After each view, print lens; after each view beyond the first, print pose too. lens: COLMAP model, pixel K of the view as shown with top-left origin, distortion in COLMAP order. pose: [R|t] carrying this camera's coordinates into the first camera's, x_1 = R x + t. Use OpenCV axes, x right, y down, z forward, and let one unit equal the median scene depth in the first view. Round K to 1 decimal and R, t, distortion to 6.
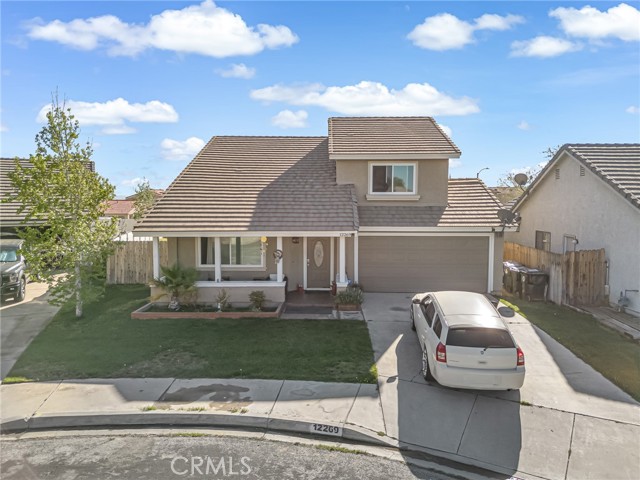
lens RADIAL K [[464.0, 0, 321.7], [0, 464.0, 240.4], [0, 0, 1]] dist [0.054779, -0.045389]
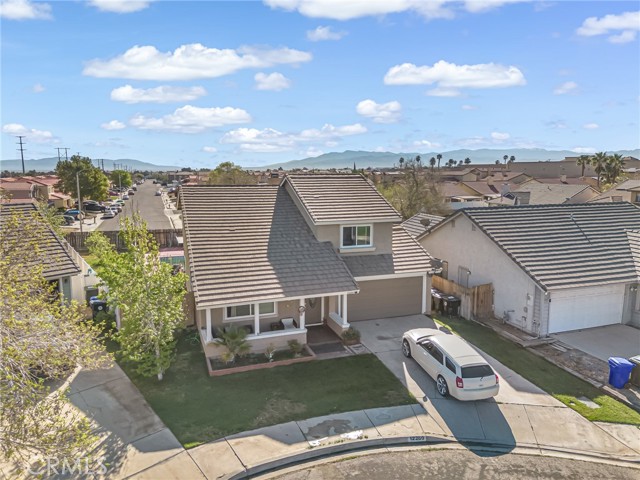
lens RADIAL K [[464.0, 0, 321.7], [0, 464.0, 240.4], [0, 0, 1]] dist [0.054779, -0.045389]
pose [[0.934945, -0.054782, 0.350537, -0.554791], [0.028995, 0.996500, 0.078397, -0.304099], [-0.353605, -0.063133, 0.933262, -0.299799]]
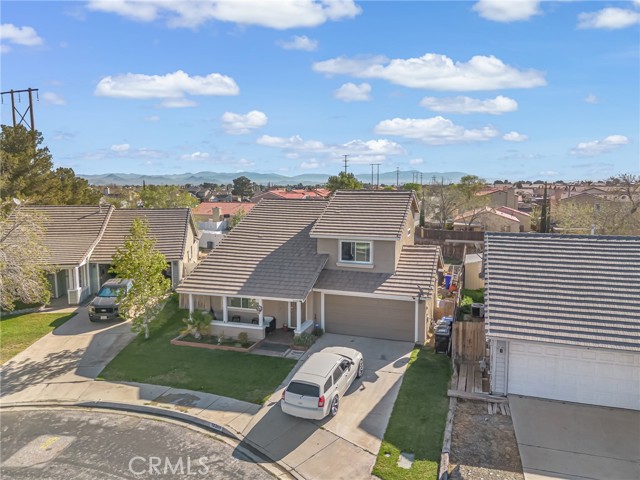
lens RADIAL K [[478.8, 0, 323.1], [0, 478.8, 223.0], [0, 0, 1]] dist [0.032969, -0.007838]
pose [[0.957350, 0.027462, -0.287624, 0.622271], [-0.024144, 0.999595, 0.015076, -0.315510], [0.287922, -0.007489, 0.957625, -0.520886]]
